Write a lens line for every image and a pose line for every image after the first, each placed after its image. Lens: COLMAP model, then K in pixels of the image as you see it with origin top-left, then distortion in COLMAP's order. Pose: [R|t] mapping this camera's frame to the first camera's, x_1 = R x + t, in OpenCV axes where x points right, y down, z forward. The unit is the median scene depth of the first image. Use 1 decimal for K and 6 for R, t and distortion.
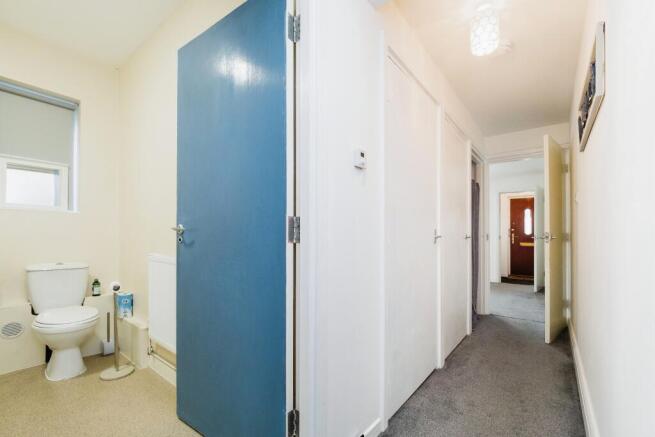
lens RADIAL K [[280.9, 0, 326.1], [0, 280.9, 233.1], [0, 0, 1]] dist [-0.000439, -0.000056]
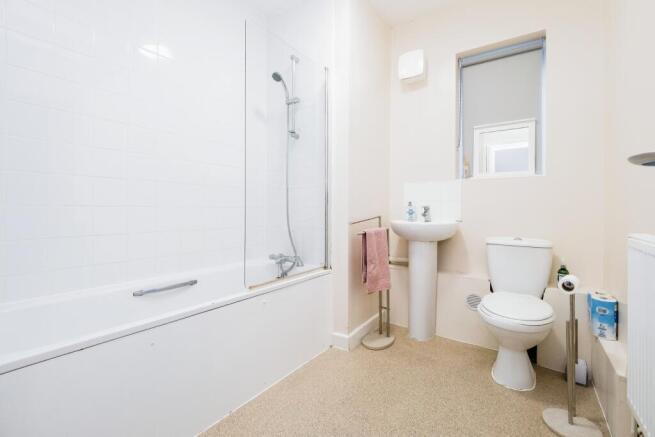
lens RADIAL K [[281.1, 0, 327.5], [0, 281.1, 218.5], [0, 0, 1]] dist [-0.001820, -0.000339]
pose [[0.054323, 0.015680, -0.998400, -0.150485], [0.008396, 0.999834, 0.016159, 0.029877], [0.998488, -0.009260, 0.054183, 0.386110]]
